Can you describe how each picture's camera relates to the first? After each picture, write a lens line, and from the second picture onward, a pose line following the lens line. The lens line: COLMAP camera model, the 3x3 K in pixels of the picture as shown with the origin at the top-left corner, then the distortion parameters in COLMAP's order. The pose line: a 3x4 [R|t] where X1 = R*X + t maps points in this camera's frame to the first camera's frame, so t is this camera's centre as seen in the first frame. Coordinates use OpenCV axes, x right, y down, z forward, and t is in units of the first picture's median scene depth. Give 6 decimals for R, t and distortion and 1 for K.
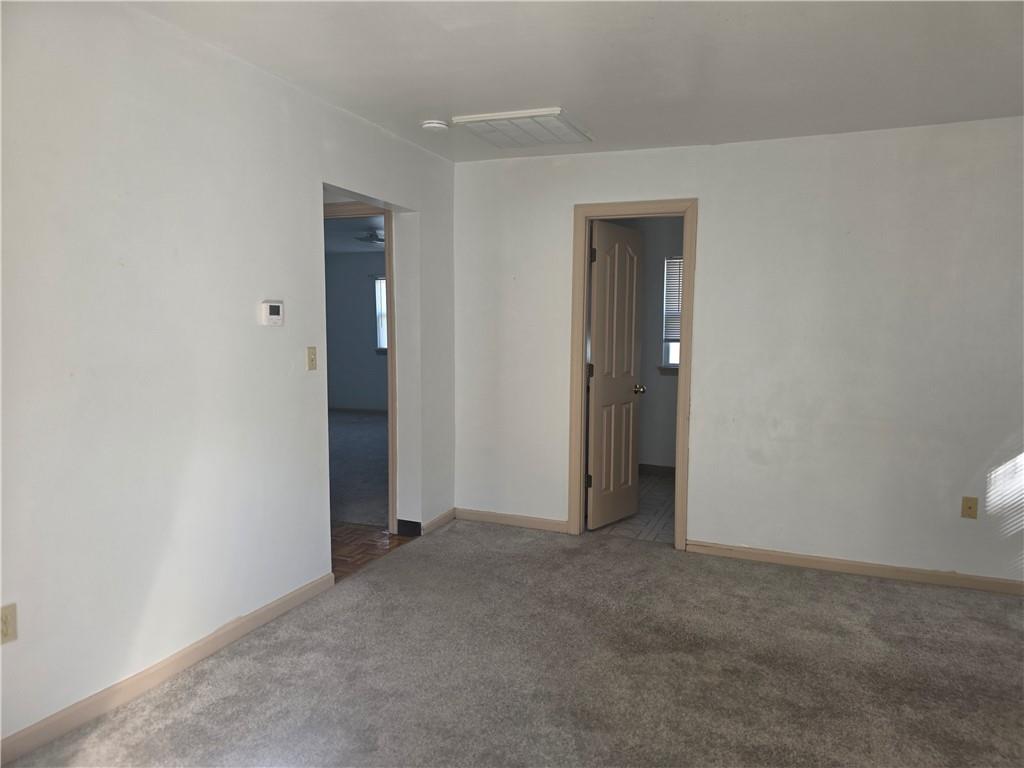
lens RADIAL K [[659.5, 0, 514.9], [0, 659.5, 381.6], [0, 0, 1]] dist [0.064804, -0.053509]
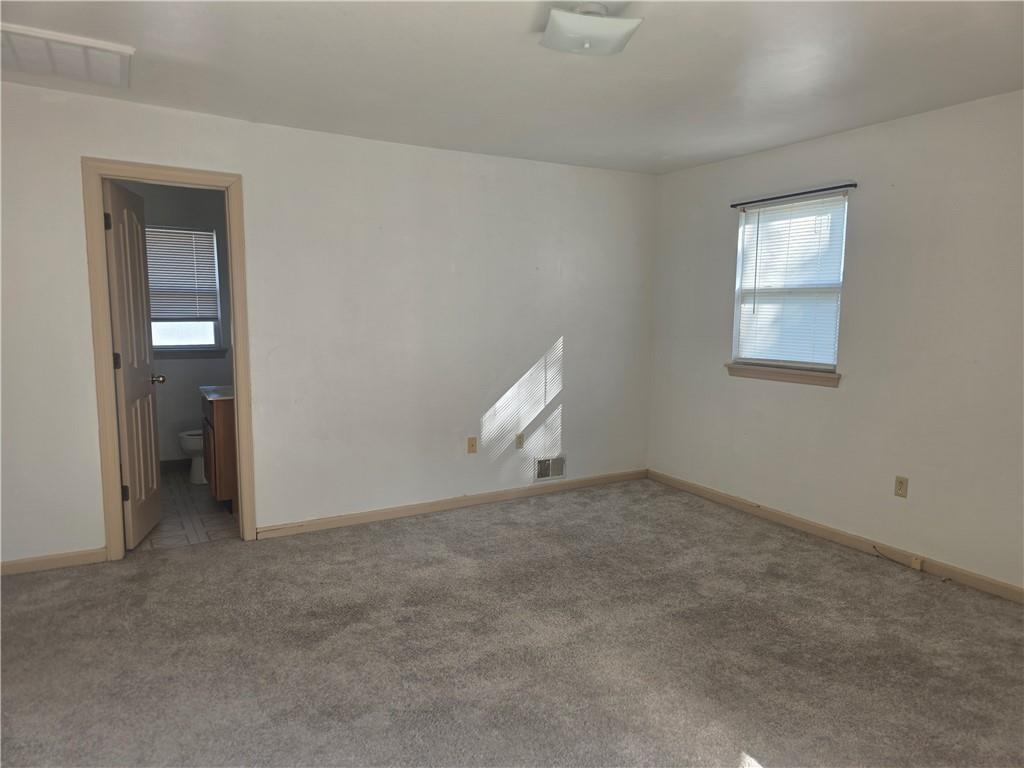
lens RADIAL K [[659.5, 0, 514.9], [0, 659.5, 381.6], [0, 0, 1]] dist [0.064804, -0.053509]
pose [[0.641610, -0.092949, 0.761378, -0.257637], [0.061815, 0.995668, 0.069460, -0.024573], [-0.764536, 0.002499, 0.644576, 0.089061]]
